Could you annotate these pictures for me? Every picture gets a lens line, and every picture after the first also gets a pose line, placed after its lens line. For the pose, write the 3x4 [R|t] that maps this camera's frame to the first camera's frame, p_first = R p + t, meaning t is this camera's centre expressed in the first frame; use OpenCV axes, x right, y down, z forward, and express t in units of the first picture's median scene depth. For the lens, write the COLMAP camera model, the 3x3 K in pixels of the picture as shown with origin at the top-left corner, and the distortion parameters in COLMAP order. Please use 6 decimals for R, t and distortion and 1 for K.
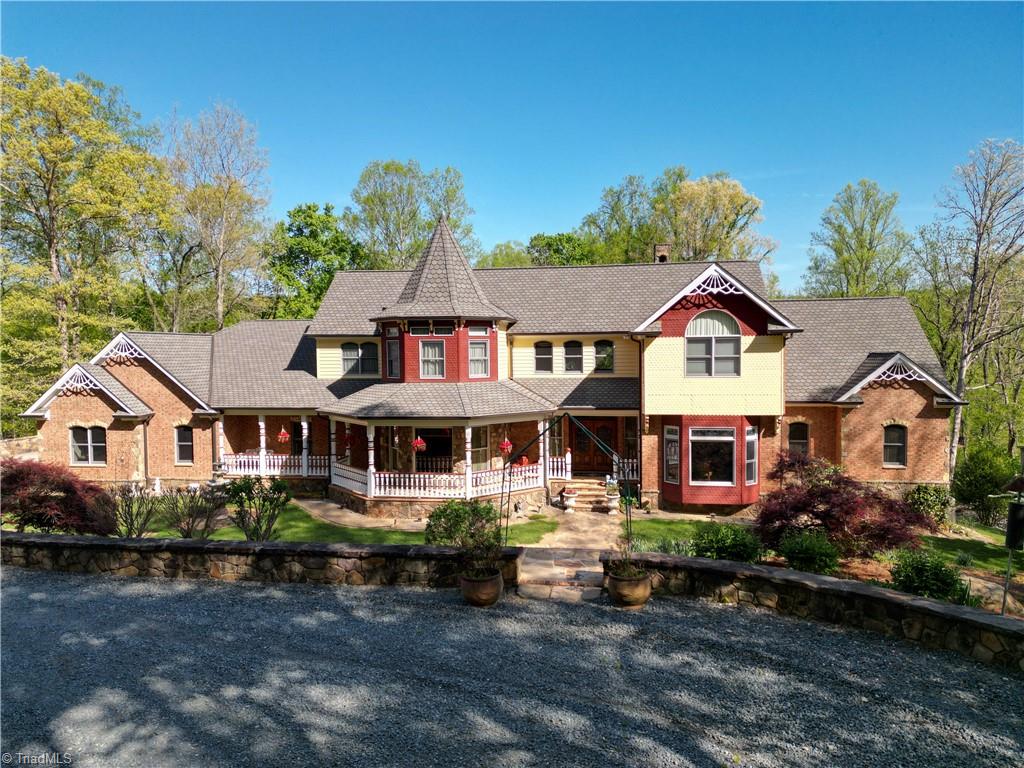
lens RADIAL K [[720.6, 0, 511.9], [0, 720.6, 381.0], [0, 0, 1]] dist [0.070948, -0.058787]
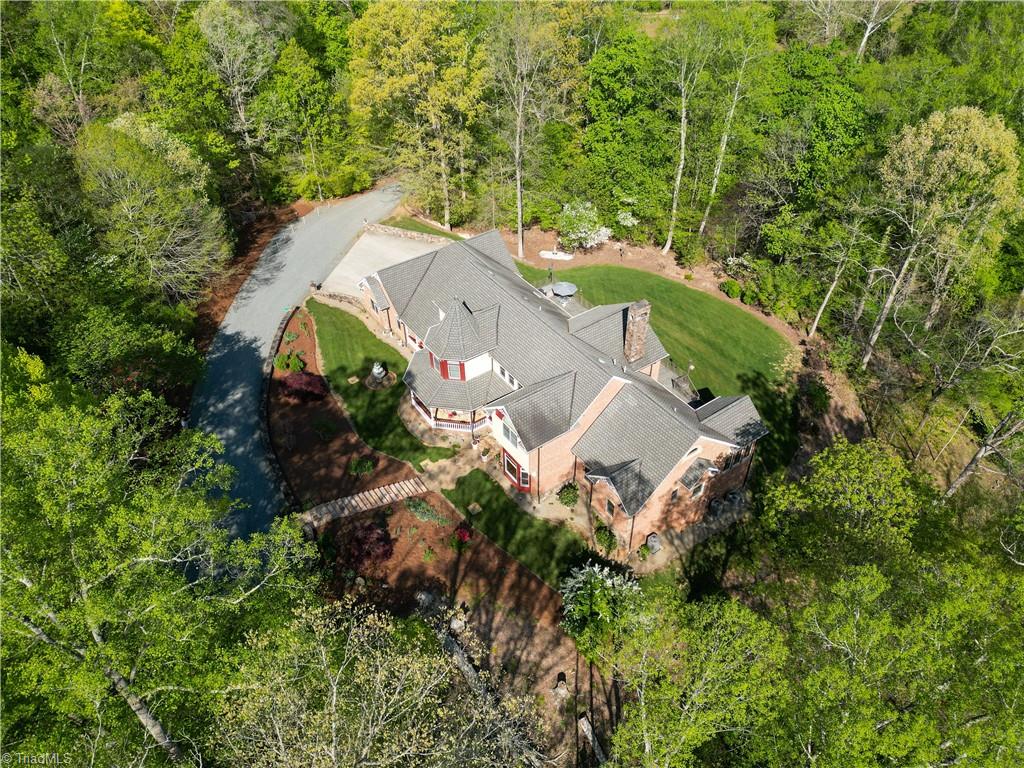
lens RADIAL K [[720.6, 0, 512.1], [0, 720.6, 377.8], [0, 0, 1]] dist [0.070948, -0.058787]
pose [[0.686307, 0.480699, -0.545812, 1.215815], [-0.027626, 0.767139, 0.640885, -1.358798], [0.726787, -0.424765, 0.539773, -0.037574]]
